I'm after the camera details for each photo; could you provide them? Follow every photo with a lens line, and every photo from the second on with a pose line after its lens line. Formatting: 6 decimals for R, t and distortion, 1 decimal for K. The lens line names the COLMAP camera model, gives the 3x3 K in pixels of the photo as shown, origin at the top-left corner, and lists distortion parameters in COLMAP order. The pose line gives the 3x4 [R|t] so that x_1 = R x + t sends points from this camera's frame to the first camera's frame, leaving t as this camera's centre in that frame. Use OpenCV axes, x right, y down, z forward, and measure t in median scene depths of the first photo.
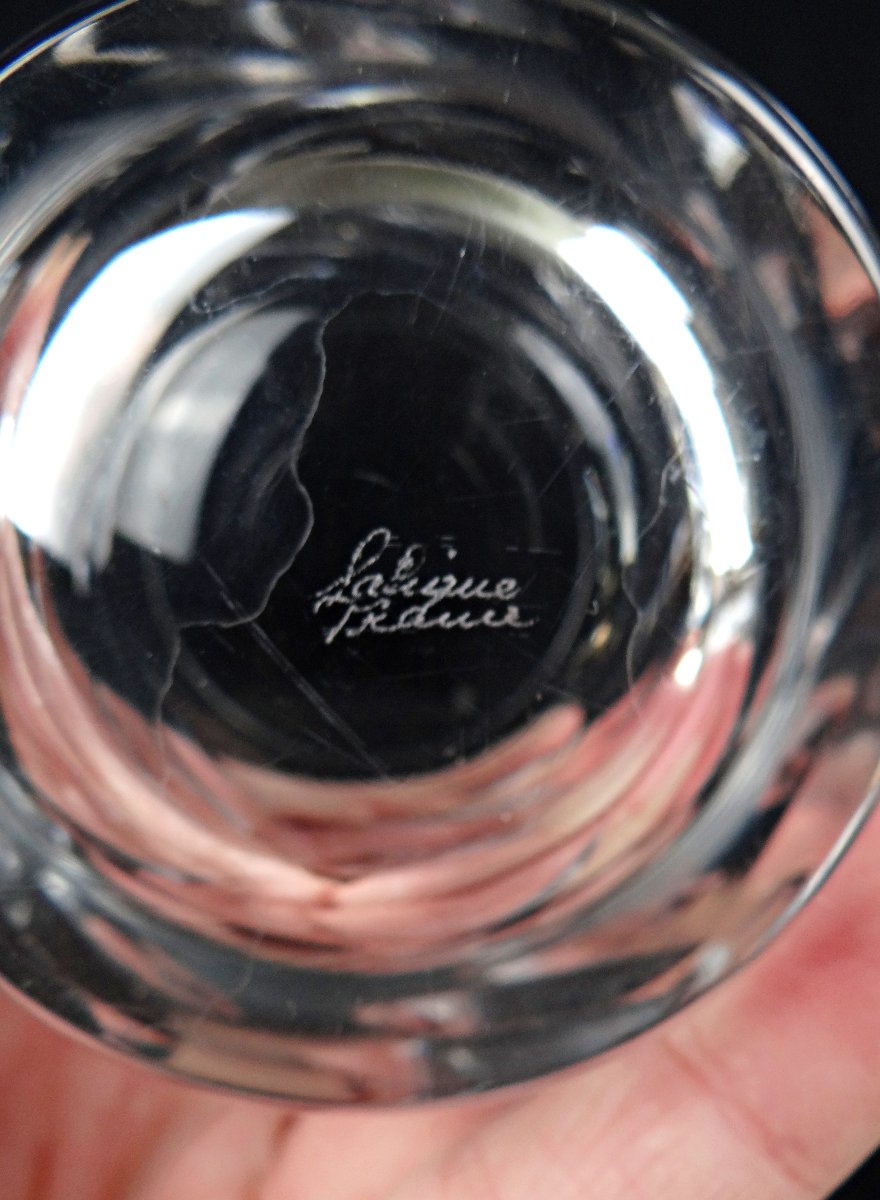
lens RADIAL K [[1110.3, 0, 440.0], [0, 1110.3, 600.0], [0, 0, 1]] dist [-0.035840, 0.002794]
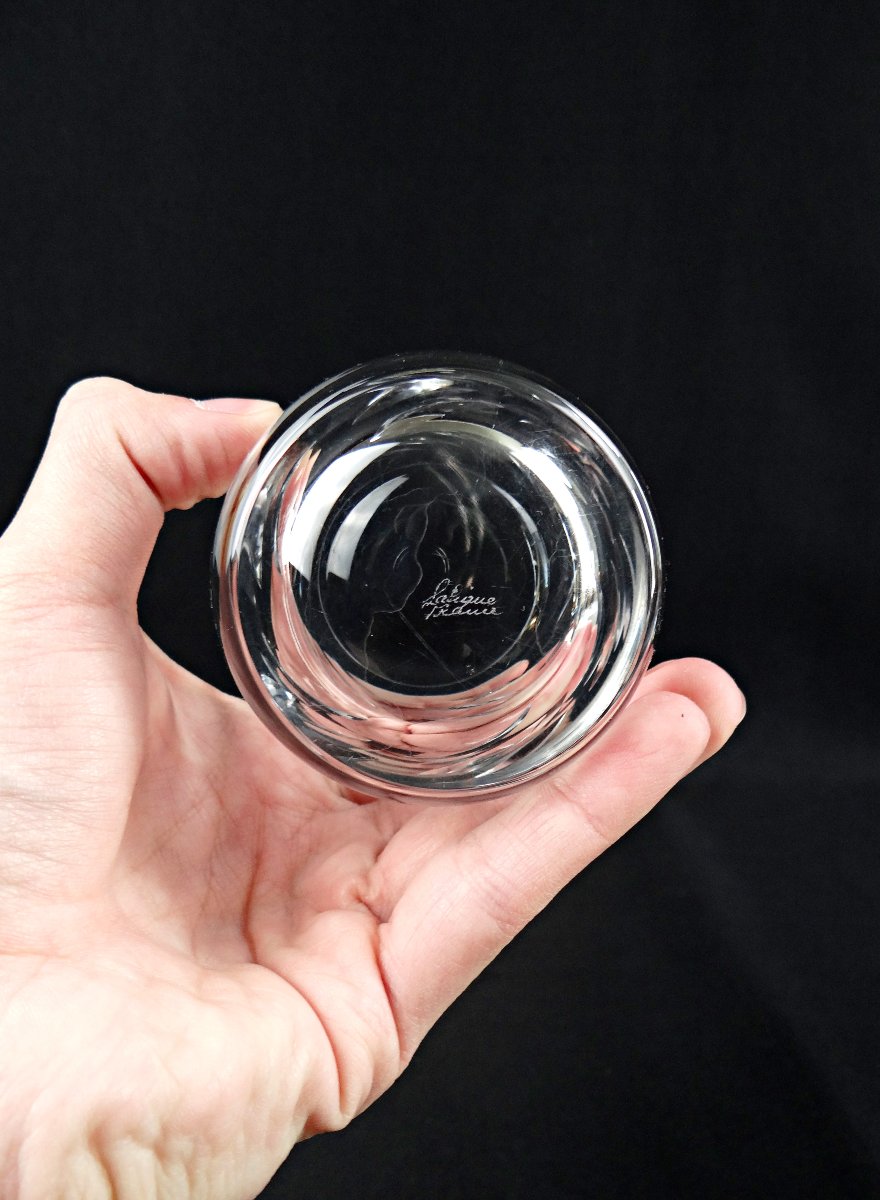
lens RADIAL K [[1110.3, 0, 440.0], [0, 1110.3, 600.0], [0, 0, 1]] dist [-0.035840, 0.002794]
pose [[0.999602, 0.017871, 0.021835, -0.127757], [-0.018176, 0.999738, 0.013887, -0.048385], [-0.021581, -0.014278, 0.999665, -1.746350]]
